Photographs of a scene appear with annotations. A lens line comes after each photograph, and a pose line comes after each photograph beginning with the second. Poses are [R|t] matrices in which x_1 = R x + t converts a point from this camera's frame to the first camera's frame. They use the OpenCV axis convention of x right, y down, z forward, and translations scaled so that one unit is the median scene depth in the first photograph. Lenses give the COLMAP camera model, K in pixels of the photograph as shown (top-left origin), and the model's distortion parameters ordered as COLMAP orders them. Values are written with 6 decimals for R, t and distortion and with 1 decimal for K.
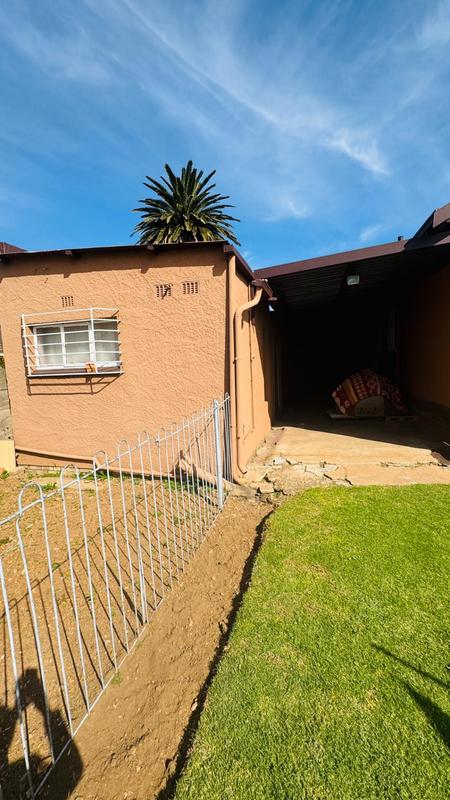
lens RADIAL K [[316.5, 0, 225.0], [0, 316.5, 400.0], [0, 0, 1]] dist [-0.002049, -0.000242]
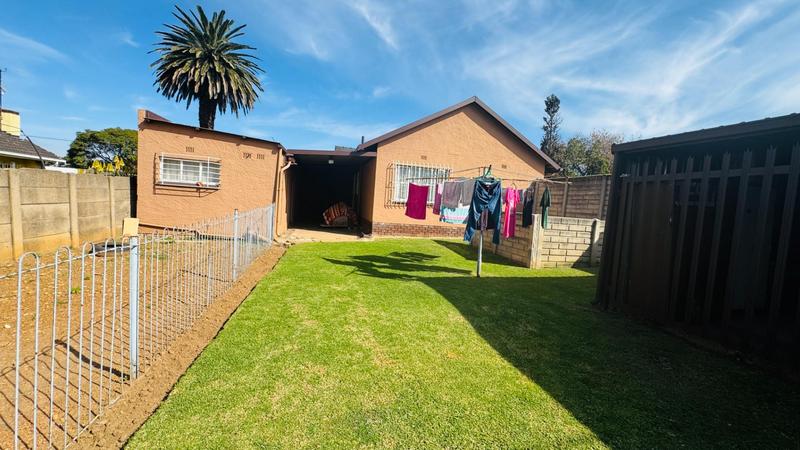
lens RADIAL K [[325.8, 0, 400.0], [0, 325.8, 225.0], [0, 0, 1]] dist [-0.002185, 0.000084]
pose [[0.873519, 0.073390, 0.481226, -0.246680], [-0.052286, 0.996996, -0.057138, 0.176918], [-0.483974, 0.024750, 0.874732, -1.202700]]
